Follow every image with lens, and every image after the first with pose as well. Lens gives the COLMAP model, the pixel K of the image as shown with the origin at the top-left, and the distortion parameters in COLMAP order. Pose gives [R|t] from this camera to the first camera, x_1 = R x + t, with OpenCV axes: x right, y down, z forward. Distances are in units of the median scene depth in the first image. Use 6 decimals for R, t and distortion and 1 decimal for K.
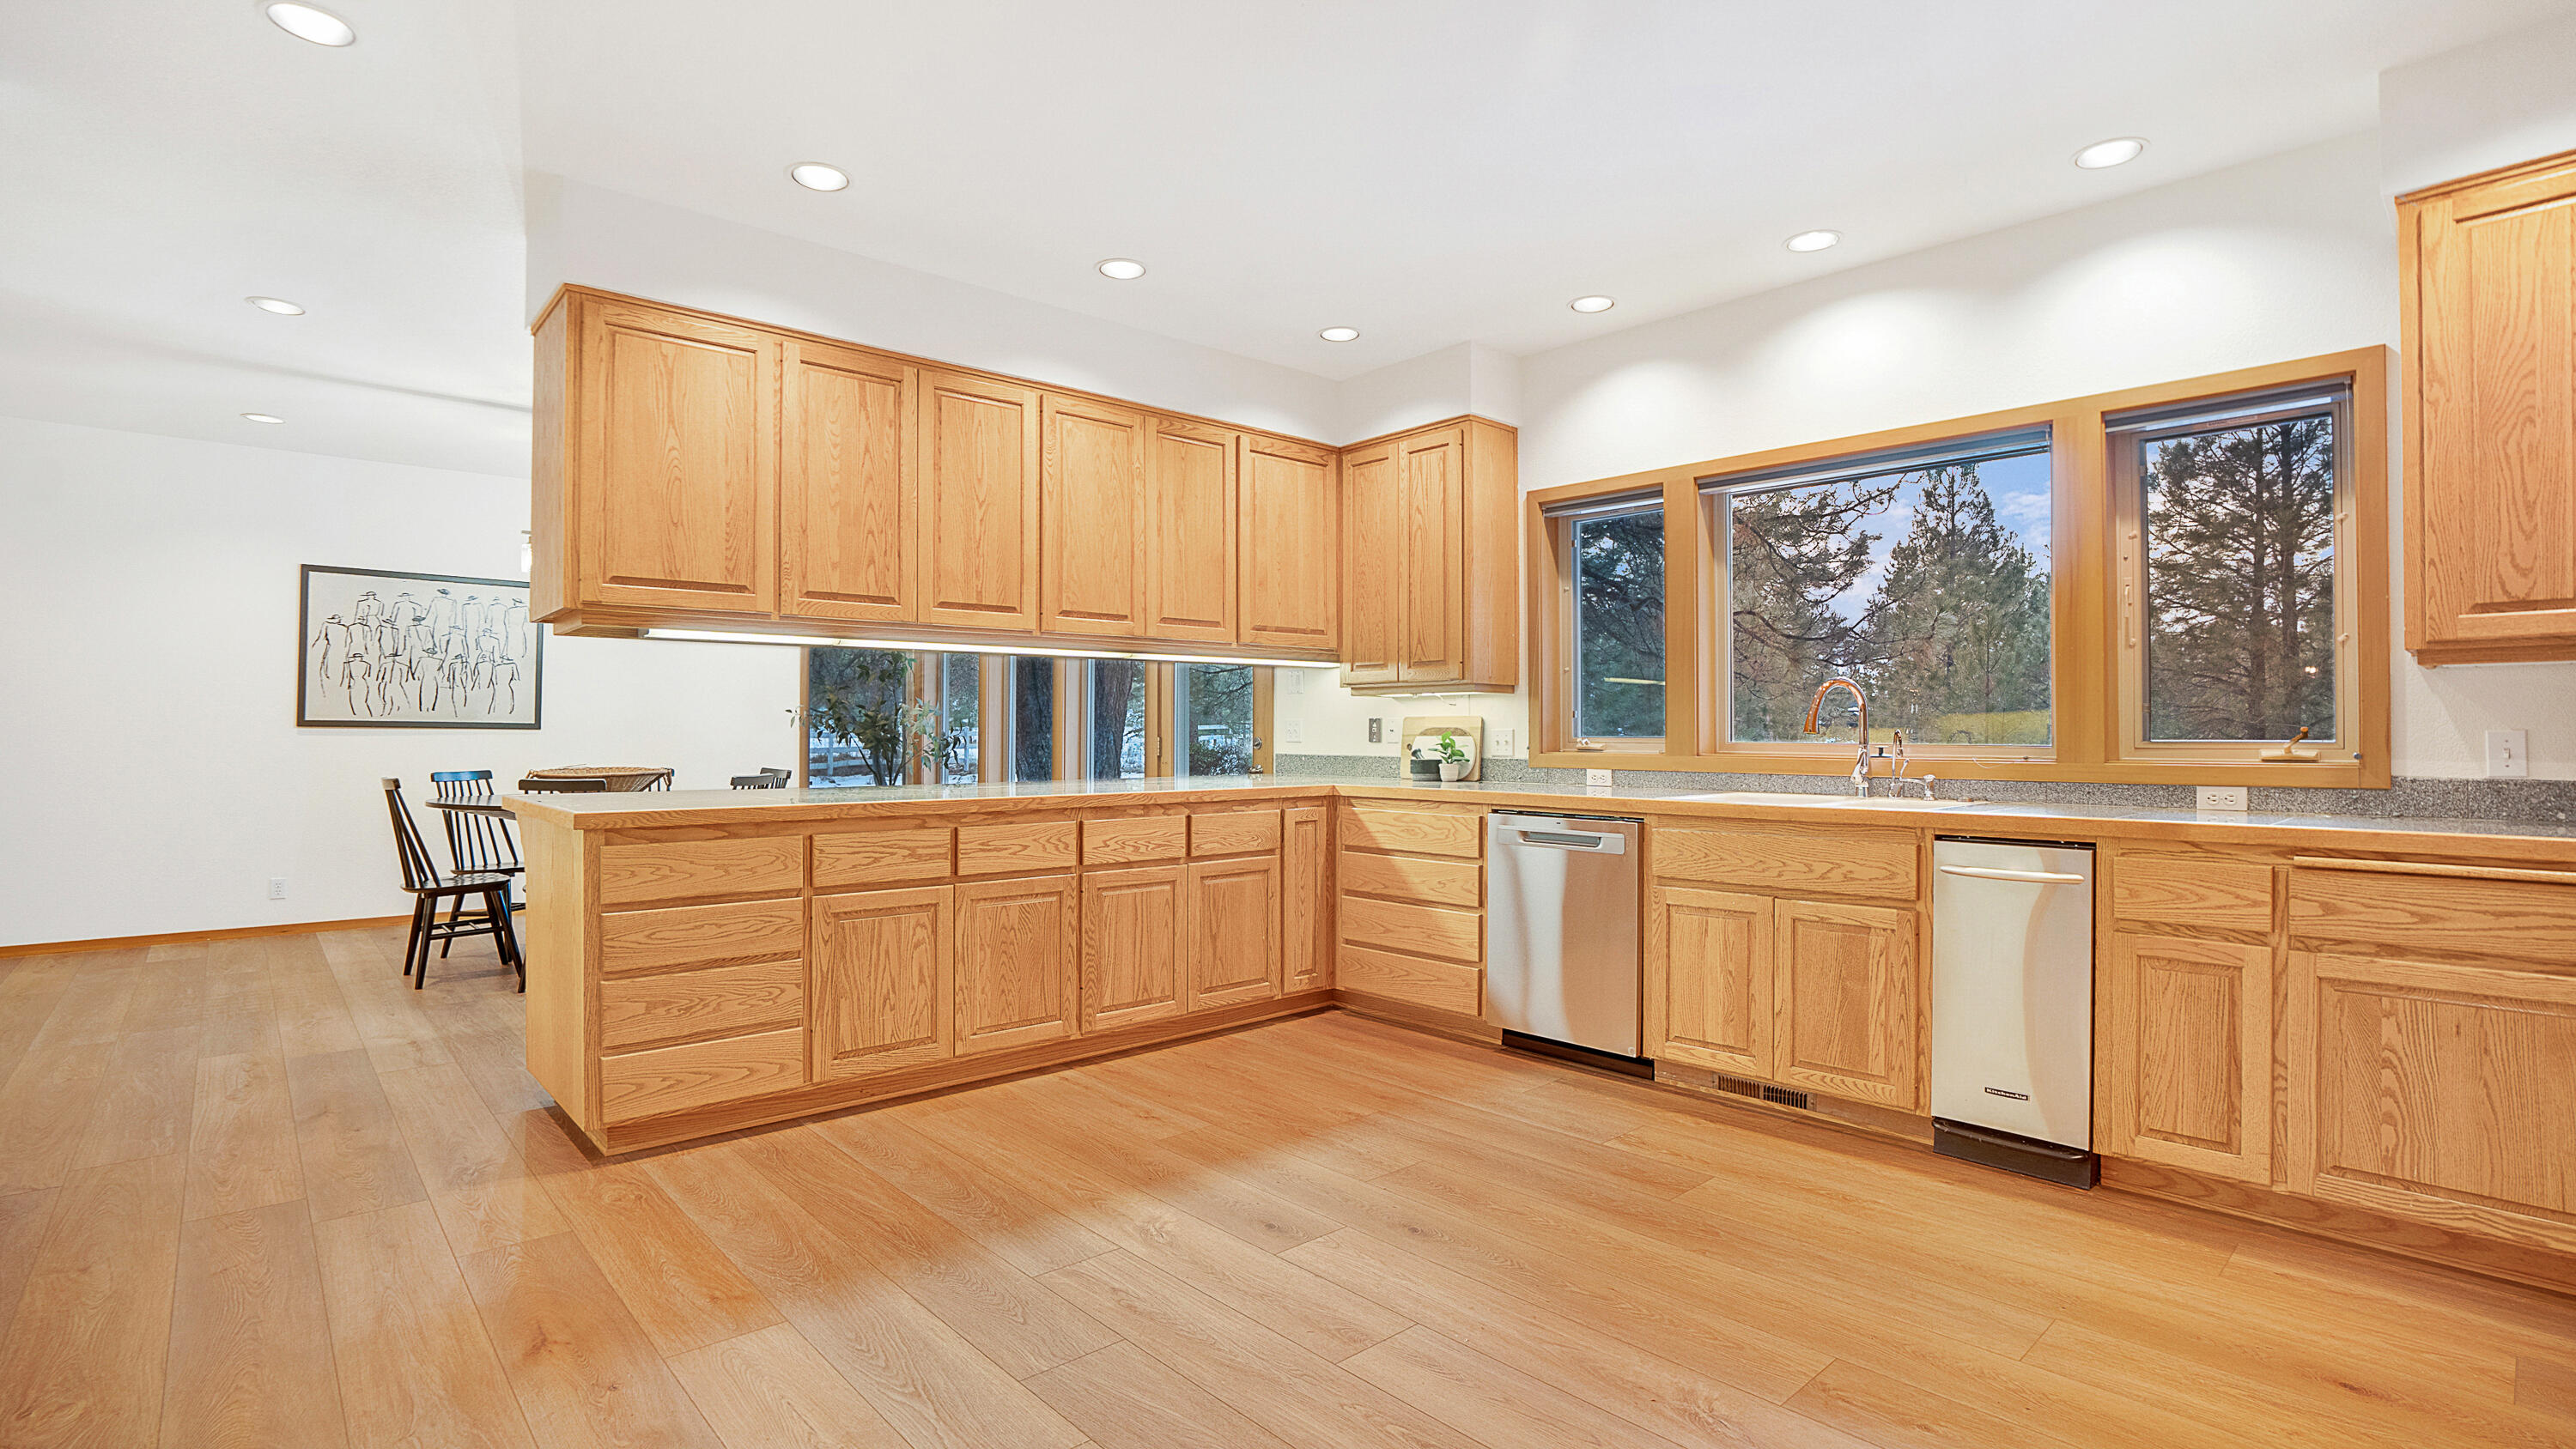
lens RADIAL K [[1208.6, 0, 1277.9], [0, 1208.6, 719.8], [0, 0, 1]] dist [-0.063634, 0.026514]
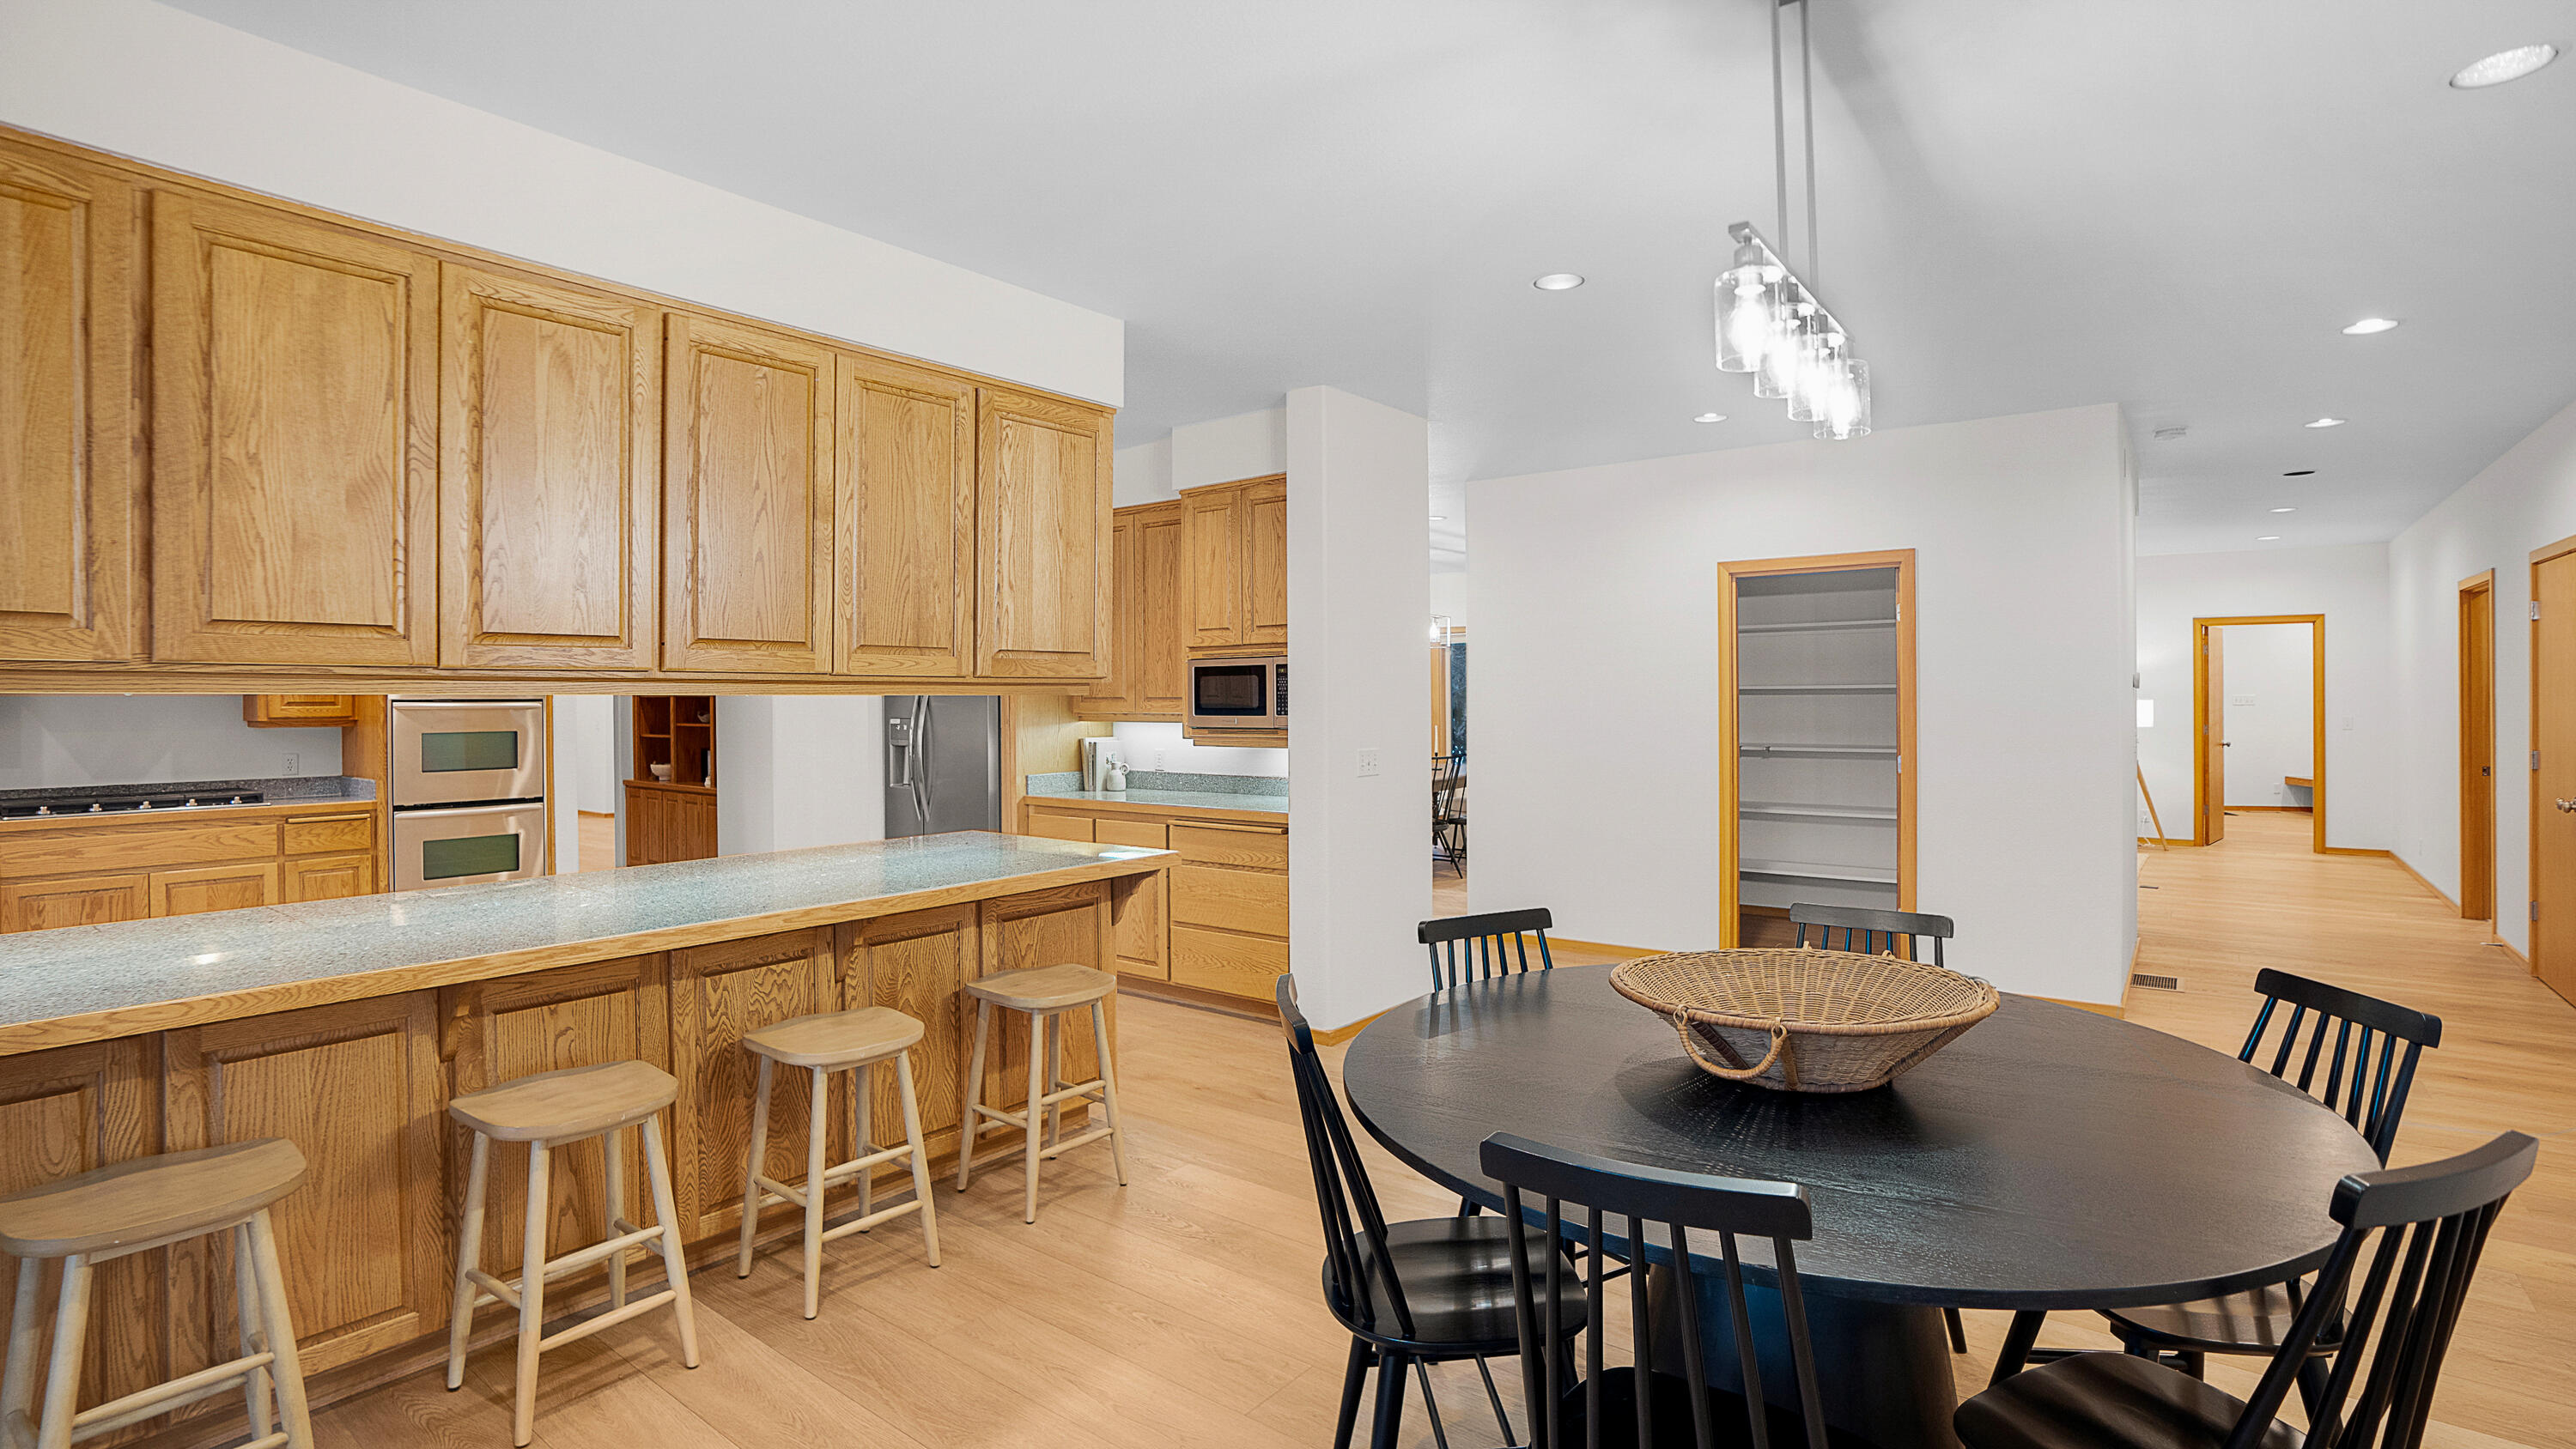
lens RADIAL K [[1208.6, 0, 1277.9], [0, 1208.6, 719.8], [0, 0, 1]] dist [-0.063634, 0.026514]
pose [[-0.985431, 0.006482, -0.169955, -0.706299], [0.005532, 0.999966, 0.006062, -0.063980], [0.169989, 0.005034, -0.985433, 2.491354]]
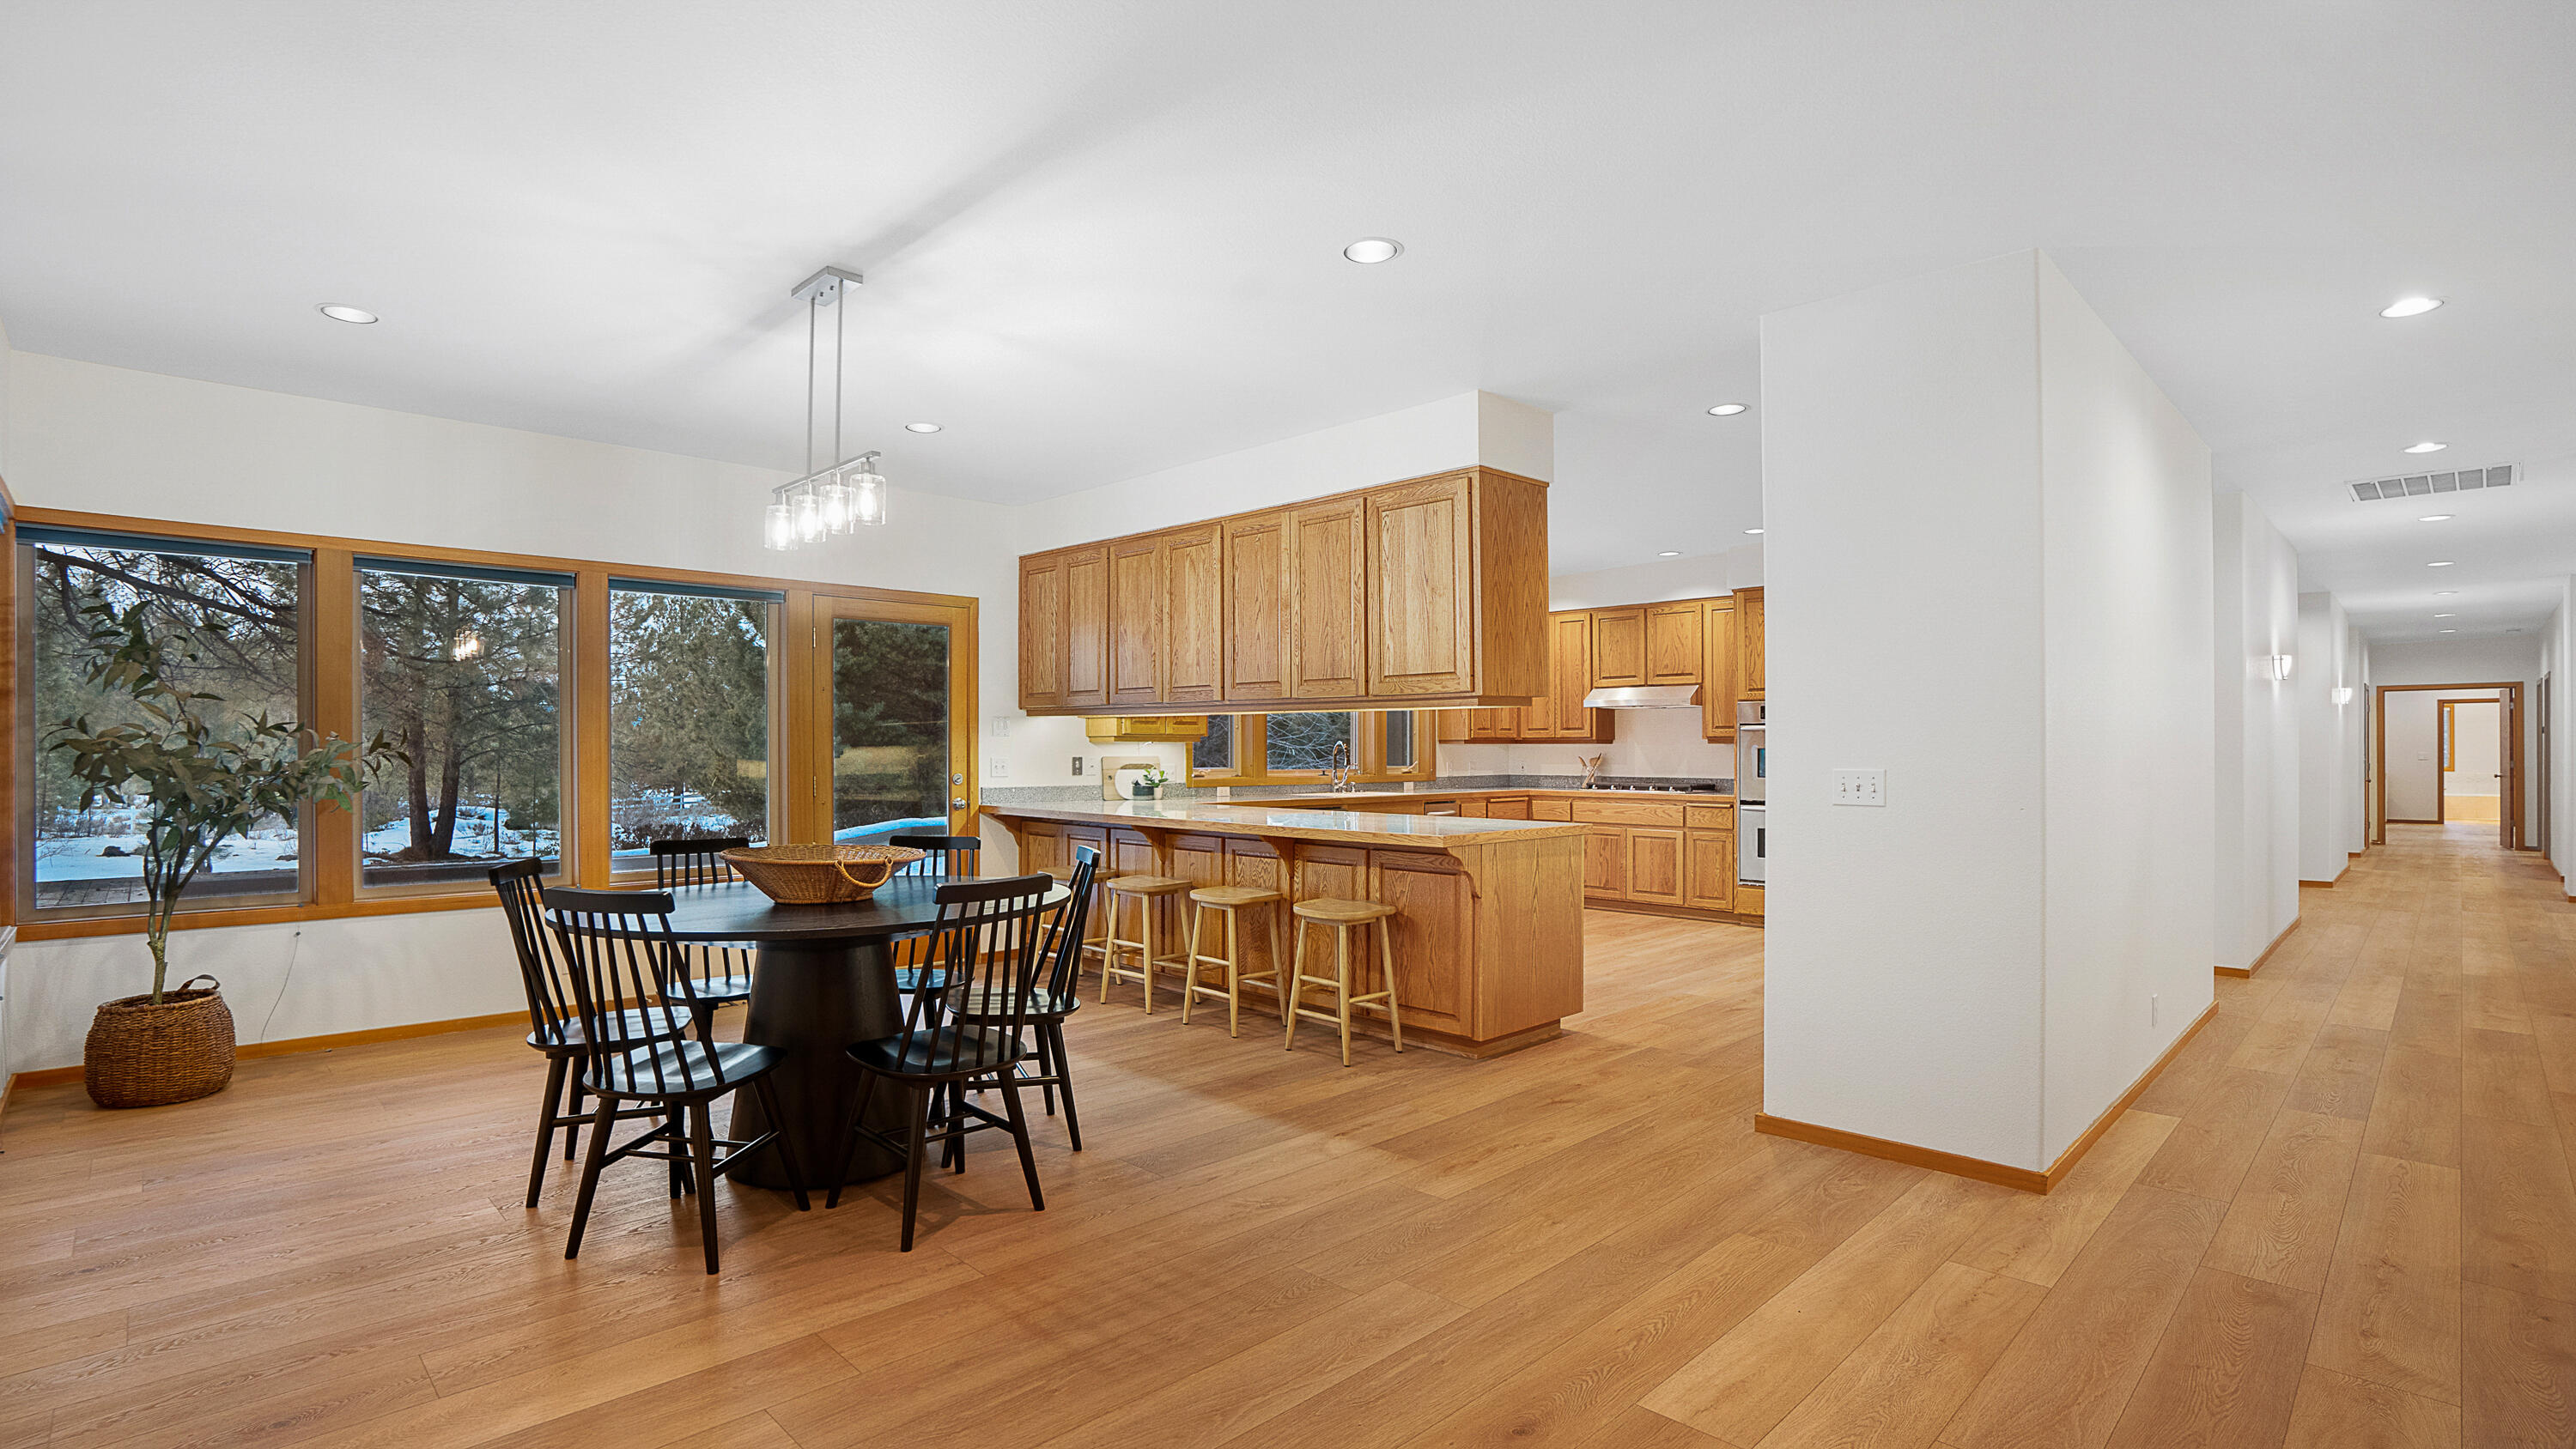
lens RADIAL K [[1205.3, 0, 1334.8], [0, 1205.3, 752.9], [0, 0, 1]] dist [-0.001164, -0.000049]
pose [[-0.084708, -0.005104, 0.996393, -2.281938], [-0.013005, 0.999907, 0.004017, -0.026160], [-0.996321, -0.012618, -0.084766, 1.502963]]
